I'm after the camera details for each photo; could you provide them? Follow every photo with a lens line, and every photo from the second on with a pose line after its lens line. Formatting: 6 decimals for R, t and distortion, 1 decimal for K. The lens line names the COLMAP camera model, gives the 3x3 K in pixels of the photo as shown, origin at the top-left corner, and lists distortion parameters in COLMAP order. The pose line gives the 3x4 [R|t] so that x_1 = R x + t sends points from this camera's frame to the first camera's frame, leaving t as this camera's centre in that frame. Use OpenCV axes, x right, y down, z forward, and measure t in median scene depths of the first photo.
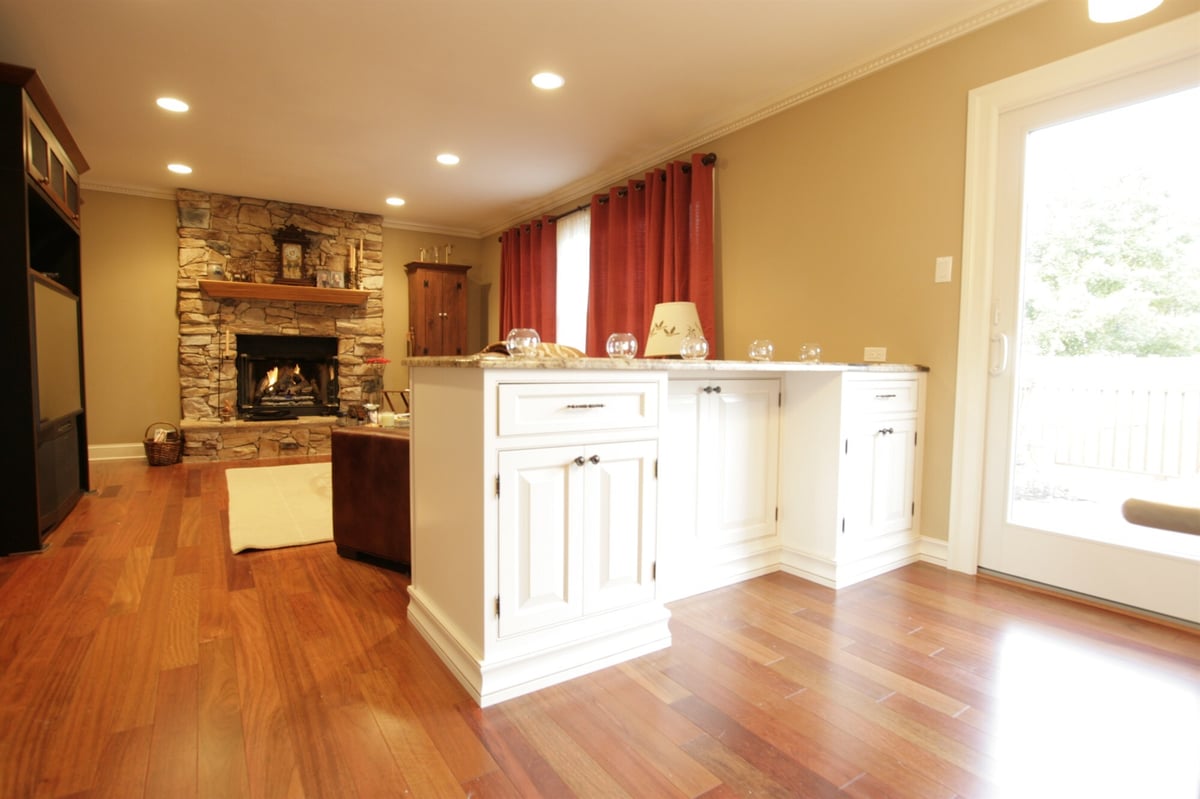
lens RADIAL K [[596.8, 0, 594.8], [0, 596.8, 397.3], [0, 0, 1]] dist [-0.029557, 0.003138]
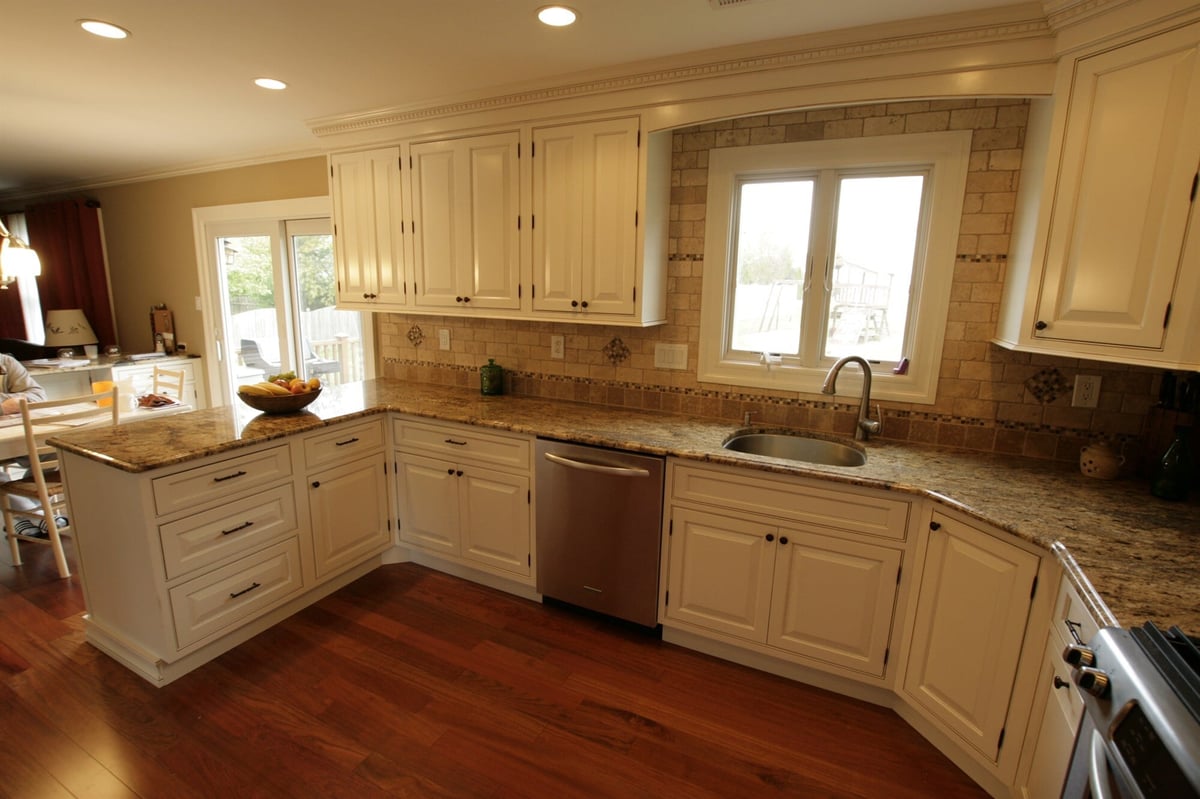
lens RADIAL K [[559.0, 0, 594.4], [0, 559.0, 397.9], [0, 0, 1]] dist [-0.032003, 0.003886]
pose [[0.864057, -0.097129, 0.493934, 0.372418], [0.019733, 0.986990, 0.159565, -0.082515], [-0.503006, -0.128126, 0.854733, -0.538083]]
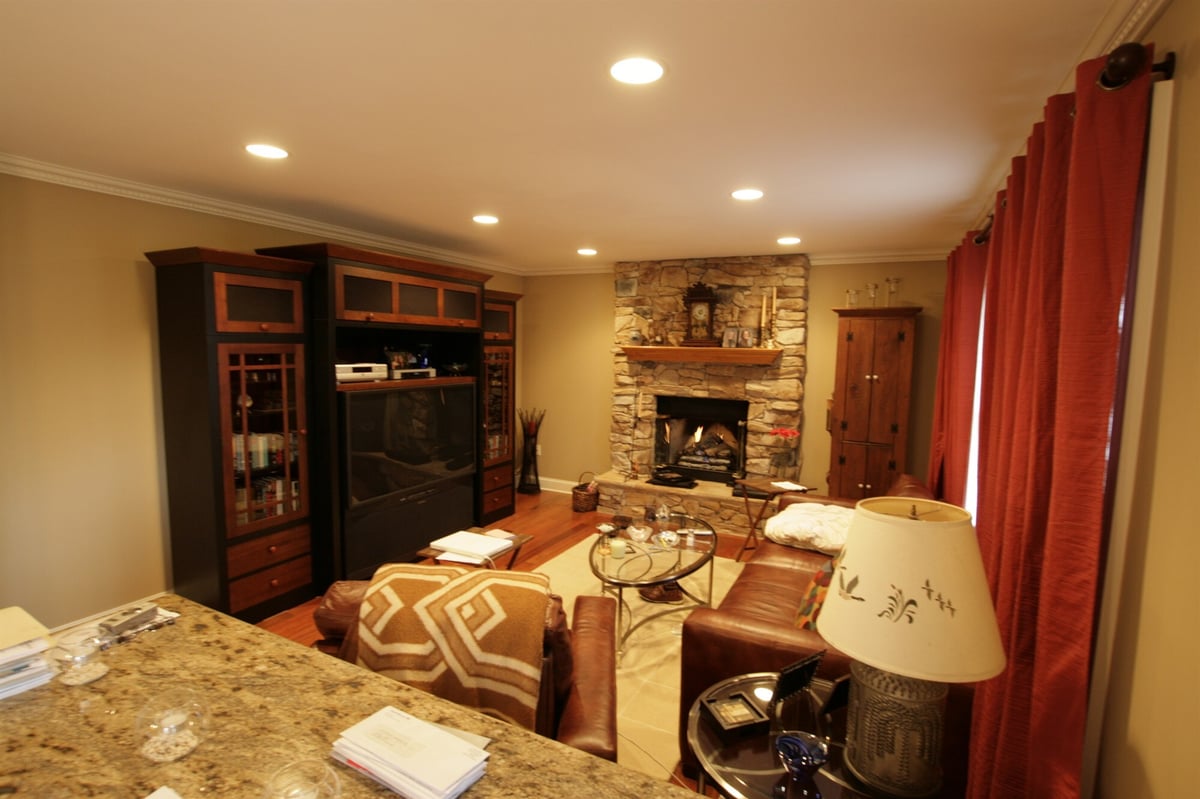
lens RADIAL K [[582.6, 0, 596.5], [0, 582.6, 398.1], [0, 0, 1]] dist [-0.035650, 0.006332]
pose [[0.492557, 0.076834, -0.866882, 0.226932], [-0.062836, 0.996635, 0.052631, -0.151161], [0.868008, 0.028548, 0.495728, 0.416258]]
